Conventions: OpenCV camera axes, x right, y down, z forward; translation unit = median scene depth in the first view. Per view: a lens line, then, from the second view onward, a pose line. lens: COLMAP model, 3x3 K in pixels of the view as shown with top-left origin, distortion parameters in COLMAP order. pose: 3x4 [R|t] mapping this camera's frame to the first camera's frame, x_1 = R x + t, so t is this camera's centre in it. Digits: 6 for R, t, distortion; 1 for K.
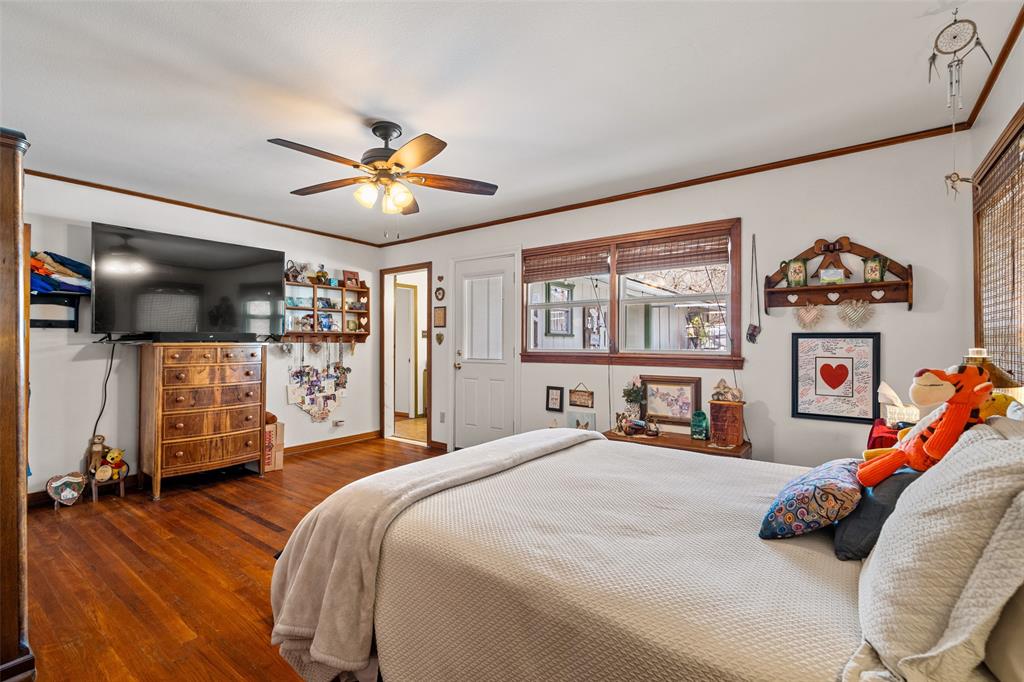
lens RADIAL K [[465.9, 0, 511.3], [0, 465.9, 340.7], [0, 0, 1]] dist [-0.004066, 0.000636]
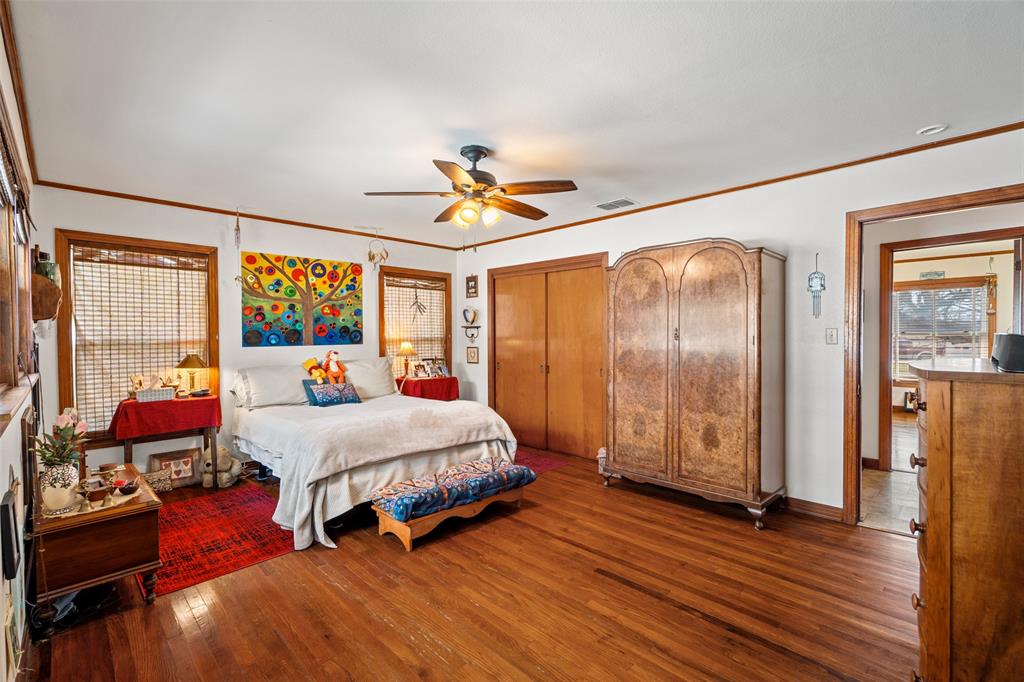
lens RADIAL K [[465.9, 0, 508.5], [0, 465.9, 343.3], [0, 0, 1]] dist [-0.004066, 0.000636]
pose [[-0.989501, 0.004111, 0.144468, -0.326287], [0.006225, 0.999880, 0.014183, -0.016886], [-0.144392, 0.014933, -0.989408, 1.358468]]
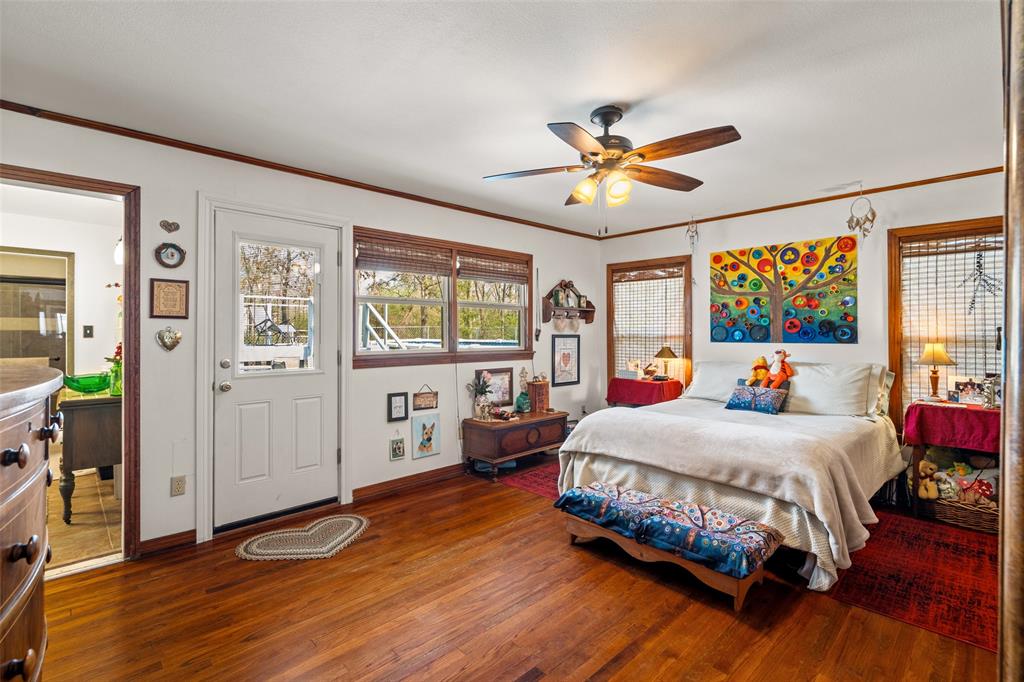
lens RADIAL K [[465.9, 0, 512.0], [0, 465.9, 332.3], [0, 0, 1]] dist [-0.004066, 0.000636]
pose [[0.162274, 0.001165, 0.986745, -0.786387], [-0.004361, 0.999990, -0.000463, -0.018307], [-0.986736, -0.004228, 0.162278, 0.678568]]
